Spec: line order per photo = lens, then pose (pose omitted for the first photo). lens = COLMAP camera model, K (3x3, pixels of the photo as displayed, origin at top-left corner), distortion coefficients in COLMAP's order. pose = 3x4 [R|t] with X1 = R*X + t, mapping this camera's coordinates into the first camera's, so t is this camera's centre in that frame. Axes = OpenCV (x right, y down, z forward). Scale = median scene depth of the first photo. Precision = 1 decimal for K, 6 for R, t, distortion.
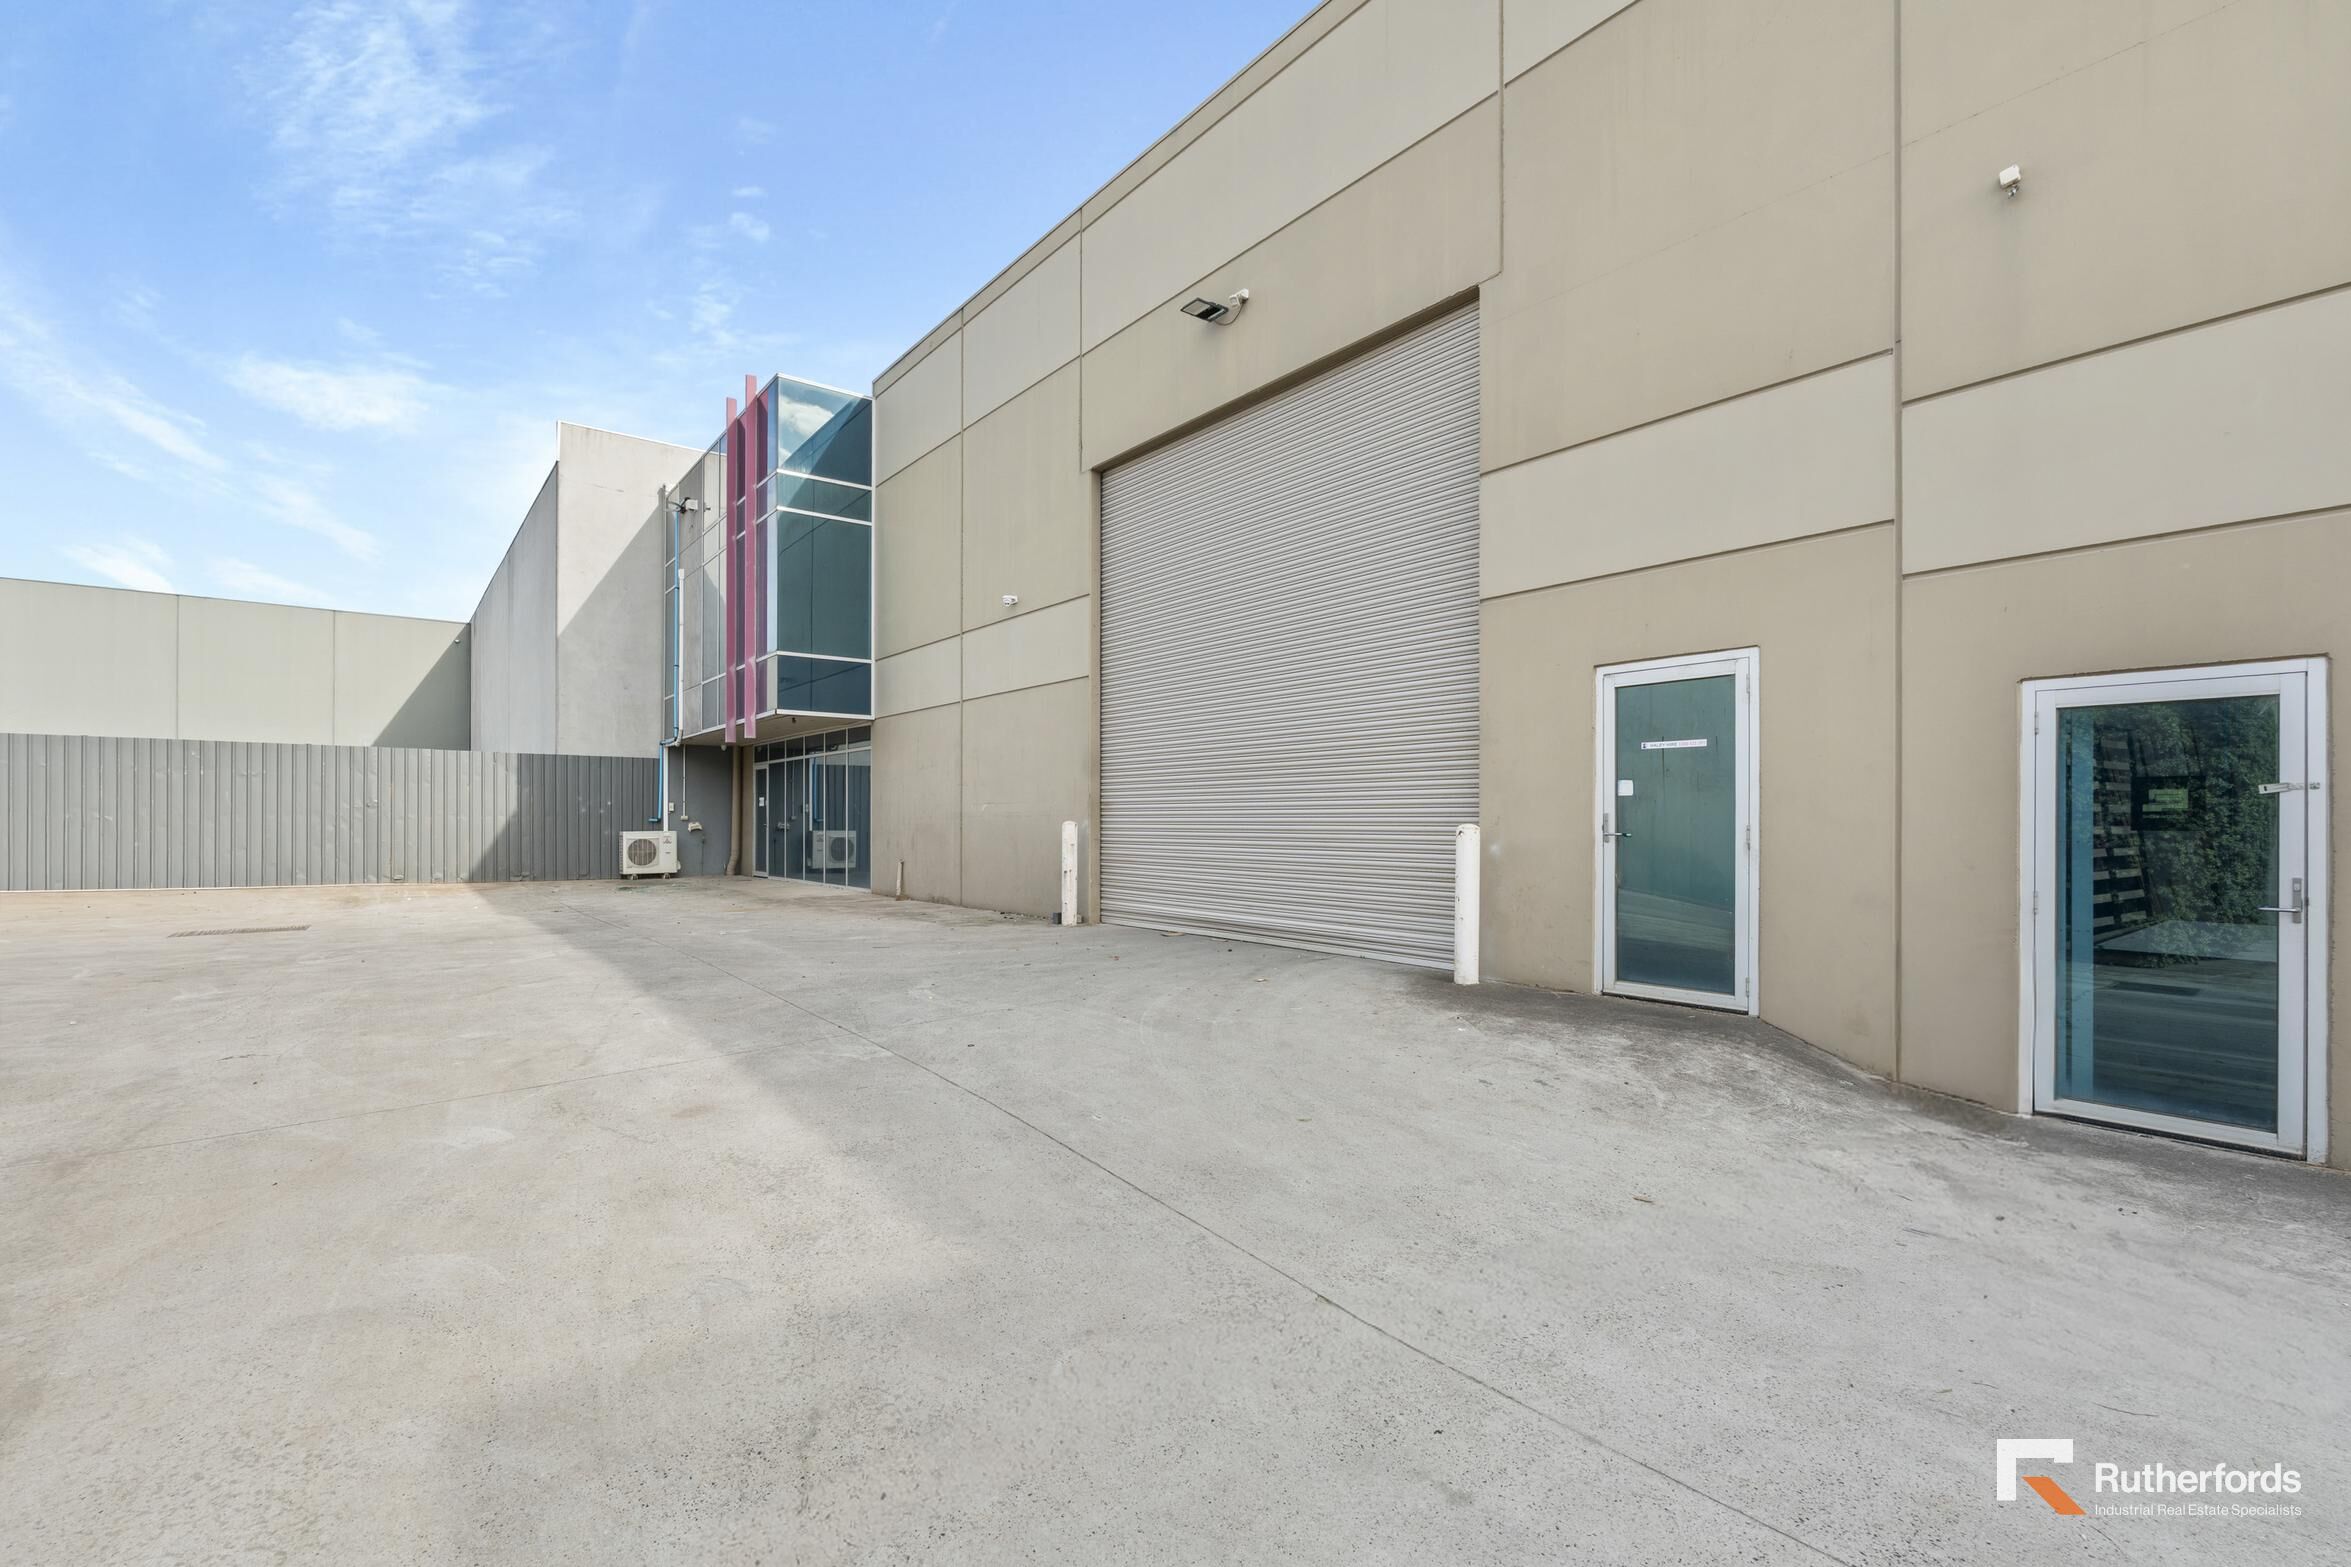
lens RADIAL K [[1047.1, 0, 1182.3], [0, 1047.1, 808.1], [0, 0, 1]] dist [-0.001459, -0.000748]
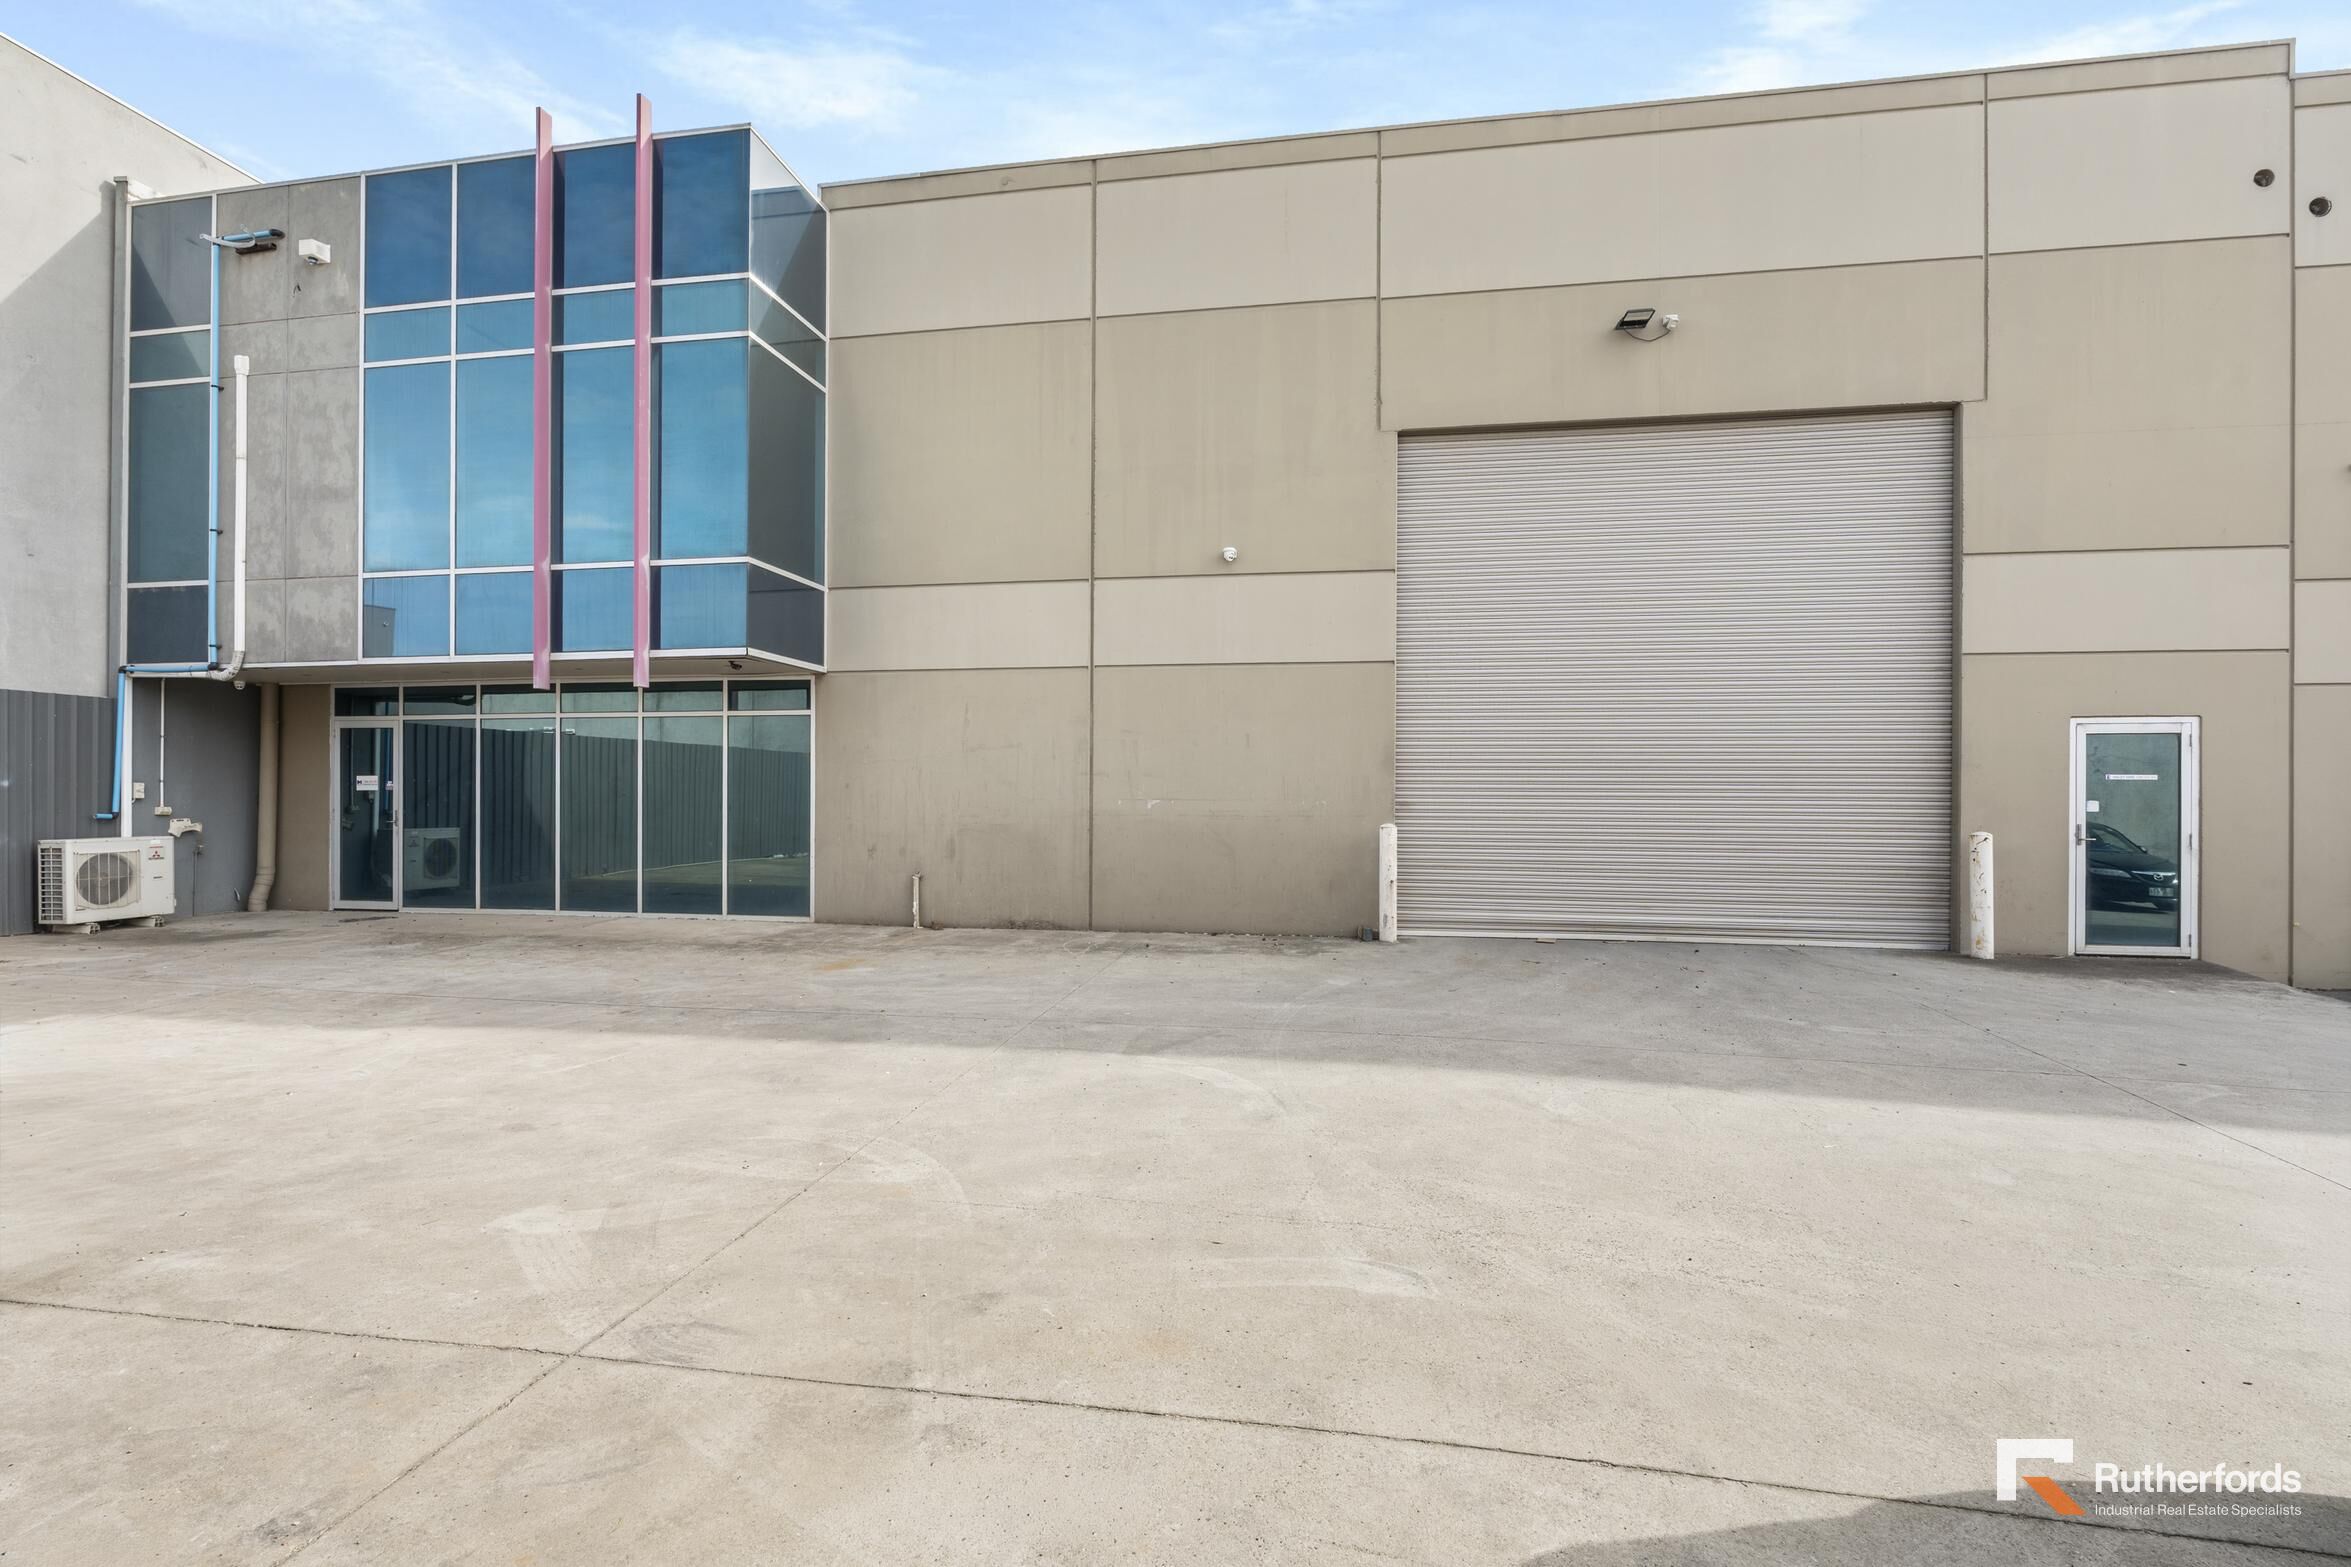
lens RADIAL K [[1047.1, 0, 1179.1], [0, 1047.1, 783.9], [0, 0, 1]] dist [-0.001459, -0.000748]
pose [[0.737534, 0.005915, 0.675284, -0.743112], [-0.012016, 0.999918, 0.004366, -0.021185], [-0.675203, -0.011334, 0.737545, 0.415418]]
